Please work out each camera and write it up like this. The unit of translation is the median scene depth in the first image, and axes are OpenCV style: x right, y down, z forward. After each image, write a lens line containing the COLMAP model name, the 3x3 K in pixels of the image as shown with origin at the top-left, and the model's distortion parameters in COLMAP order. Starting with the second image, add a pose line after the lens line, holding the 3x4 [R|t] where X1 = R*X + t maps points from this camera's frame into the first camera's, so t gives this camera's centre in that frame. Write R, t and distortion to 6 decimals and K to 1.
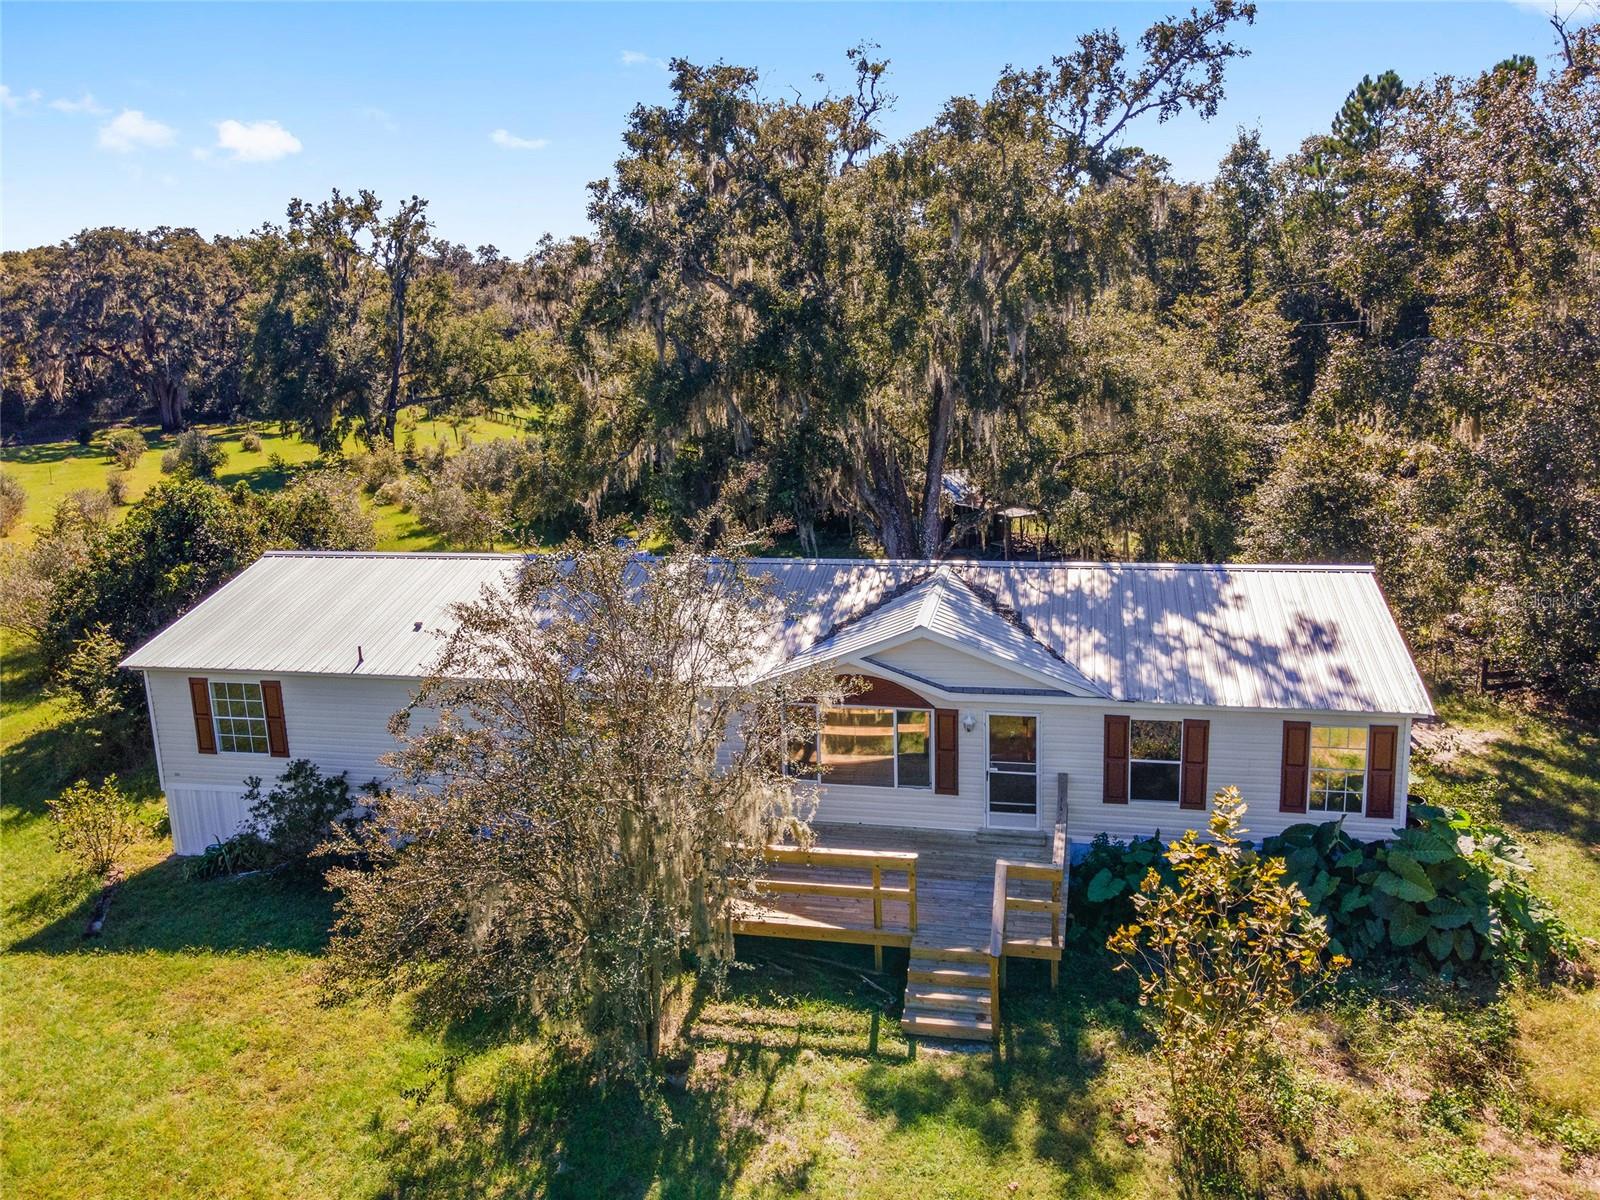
lens RADIAL K [[1215.2, 0, 809.7], [0, 1215.2, 559.4], [0, 0, 1]] dist [0.005410, 0.035136]
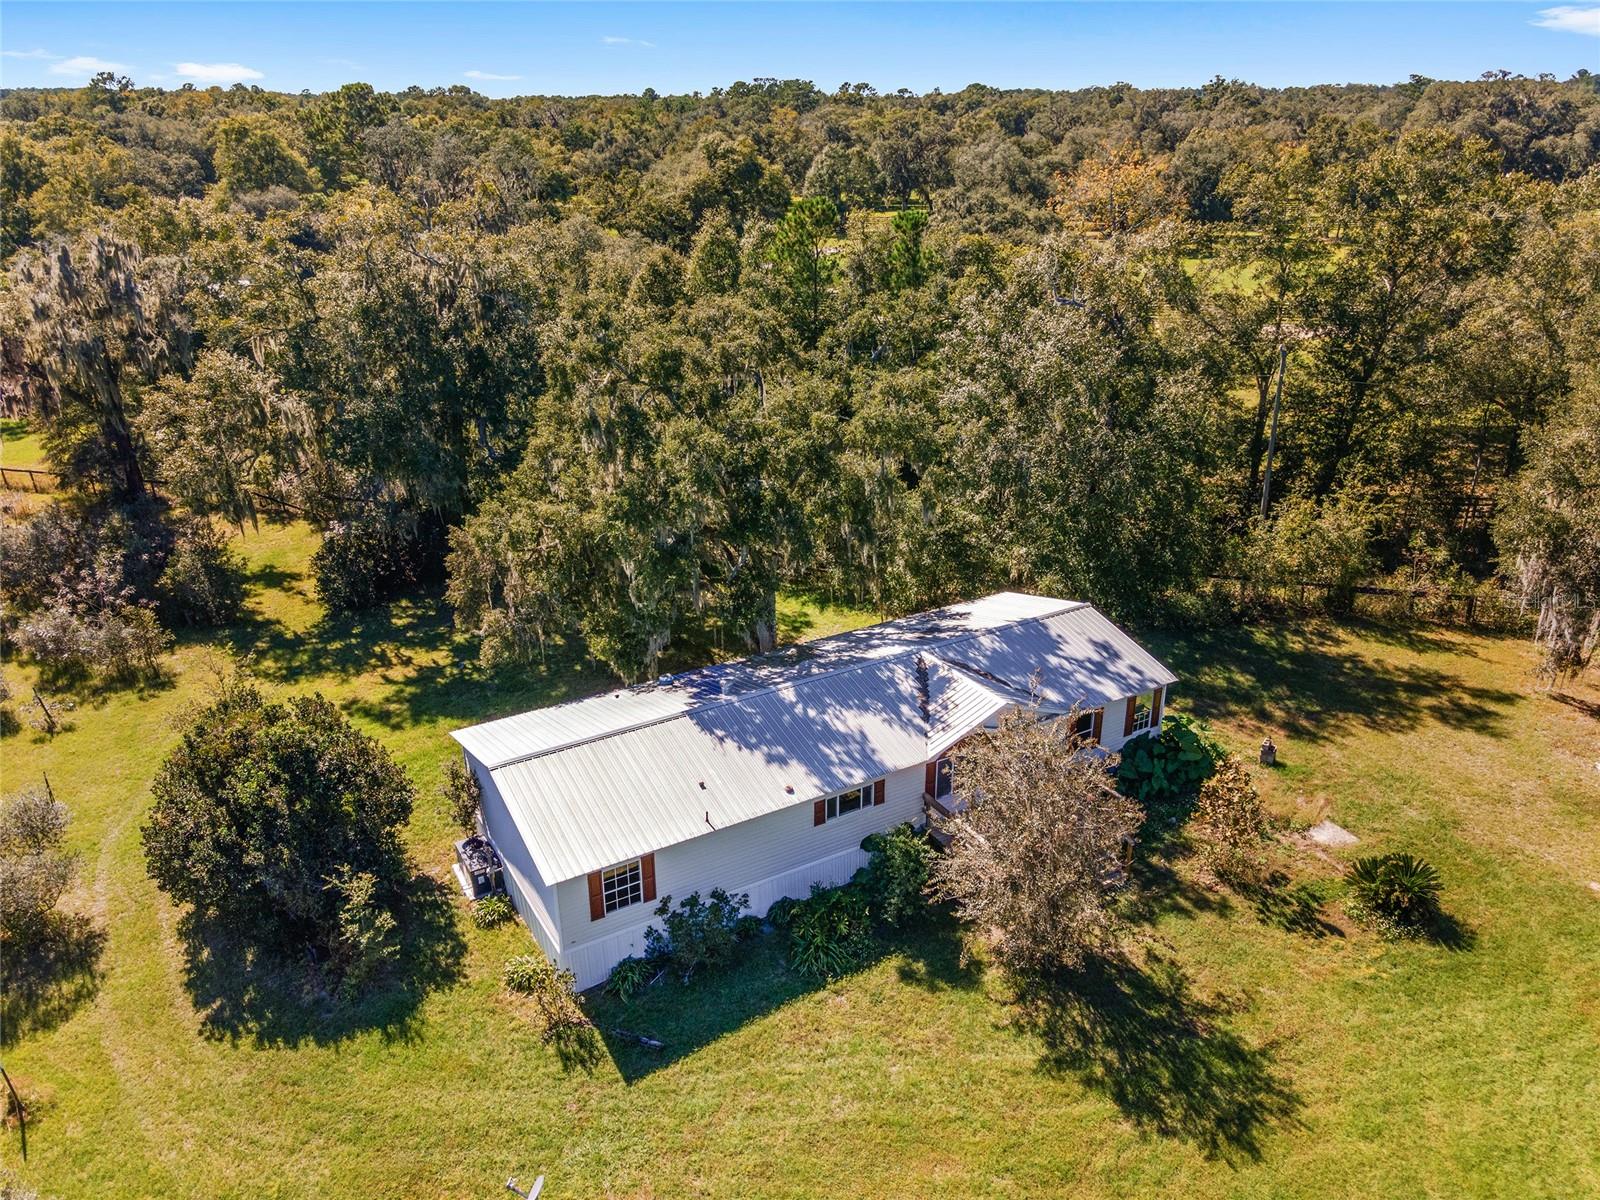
lens RADIAL K [[1176.0, 0, 800.0], [0, 1176.0, 600.0], [0, 0, 1]] dist [0.038017, 0.002084]
pose [[0.735626, -0.235472, 0.635143, -1.236531], [0.124037, 0.968608, 0.215439, -0.521094], [-0.665934, -0.079701, 0.741741, -0.157060]]
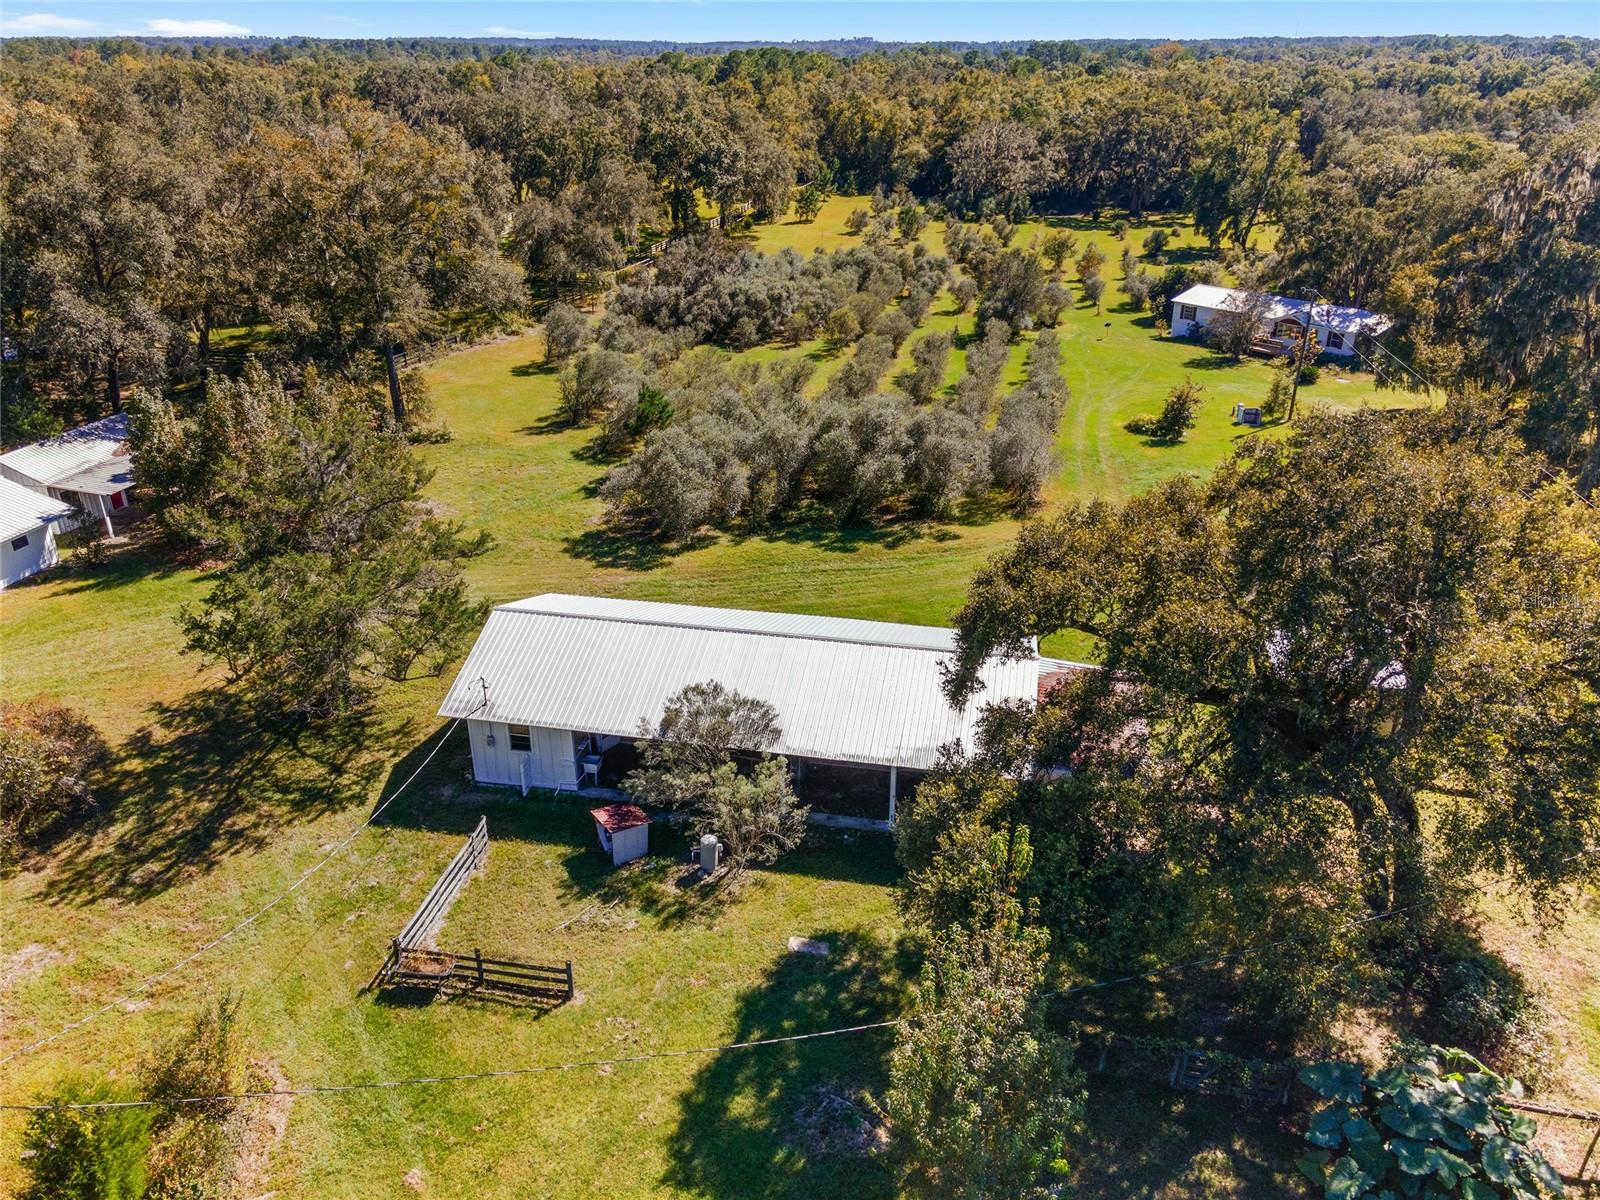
lens RADIAL K [[1176.0, 0, 800.0], [0, 1176.0, 600.0], [0, 0, 1]] dist [0.038017, 0.002084]
pose [[0.764090, 0.302603, -0.569735, 1.871439], [-0.164361, 0.945331, 0.281663, 0.151820], [0.623820, -0.121574, 0.772054, -5.017745]]
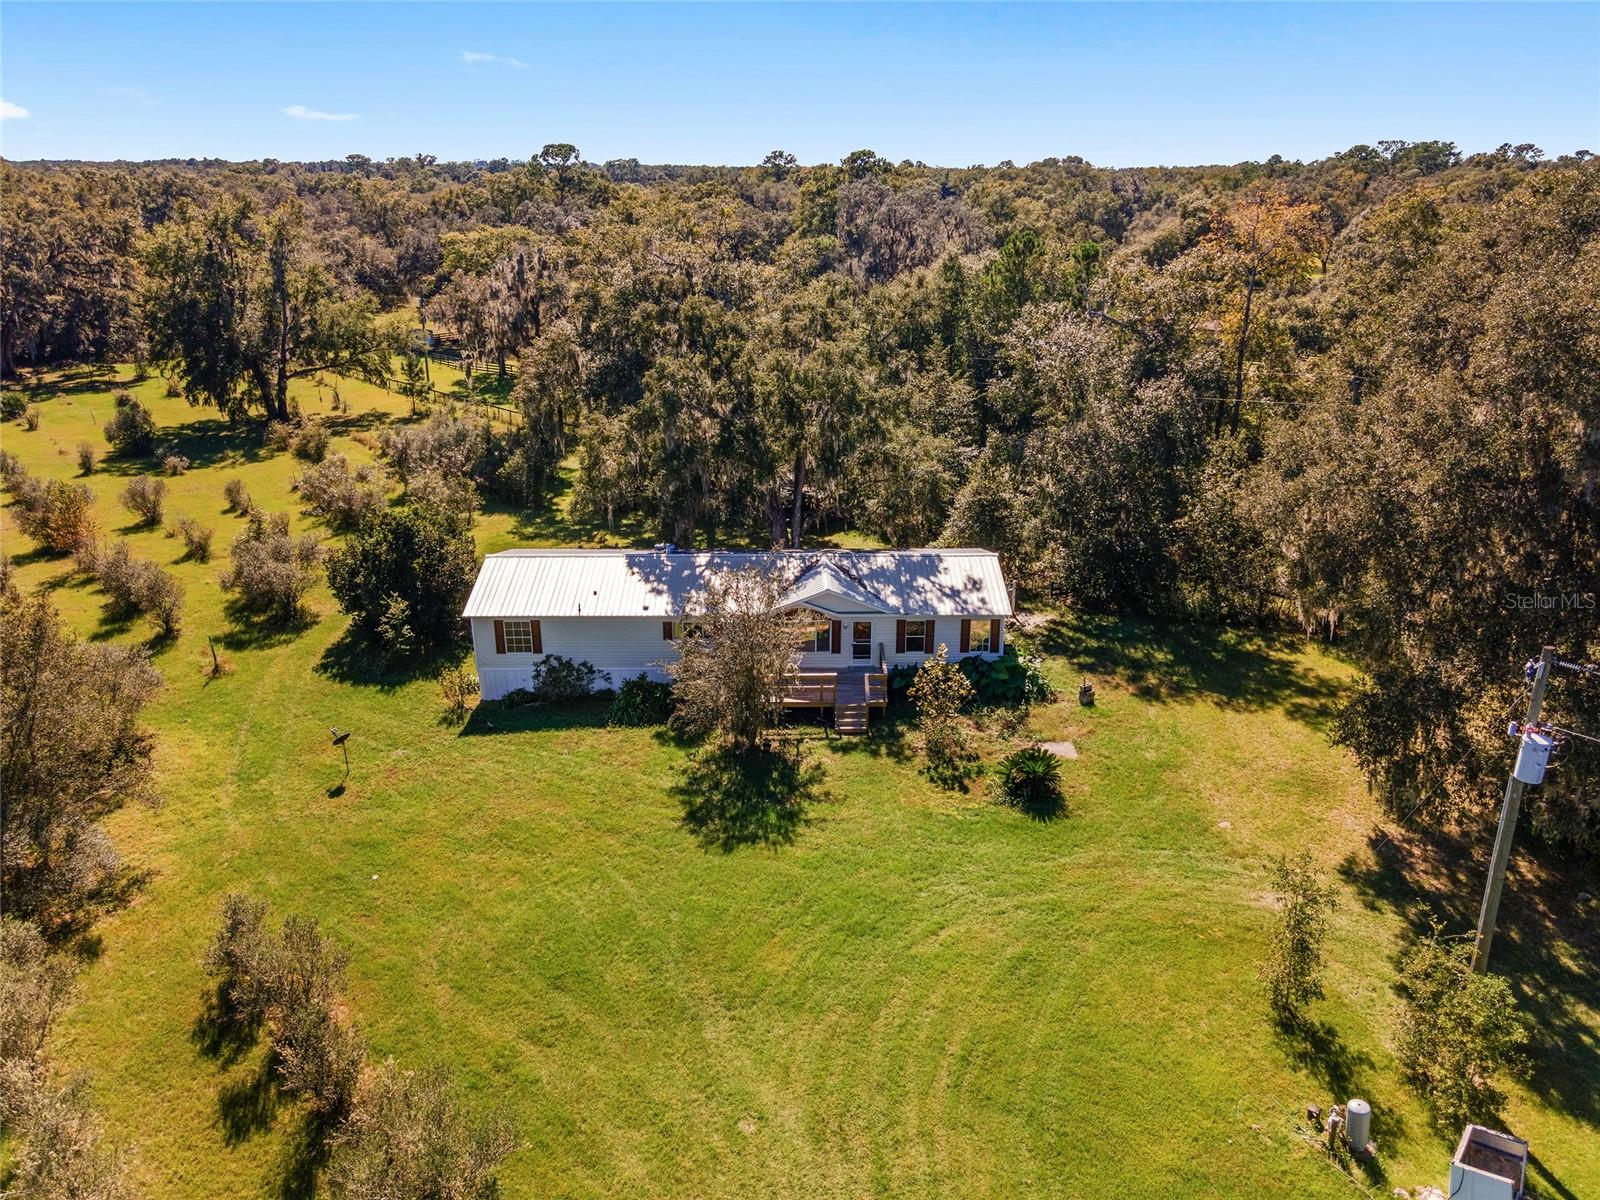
lens RADIAL K [[1176.0, 0, 800.0], [0, 1176.0, 600.0], [0, 0, 1]] dist [0.038017, 0.002084]
pose [[0.976780, -0.042903, 0.209905, -0.458930], [0.015996, 0.991614, 0.128244, -0.226329], [-0.213647, -0.121909, 0.969275, -1.312249]]
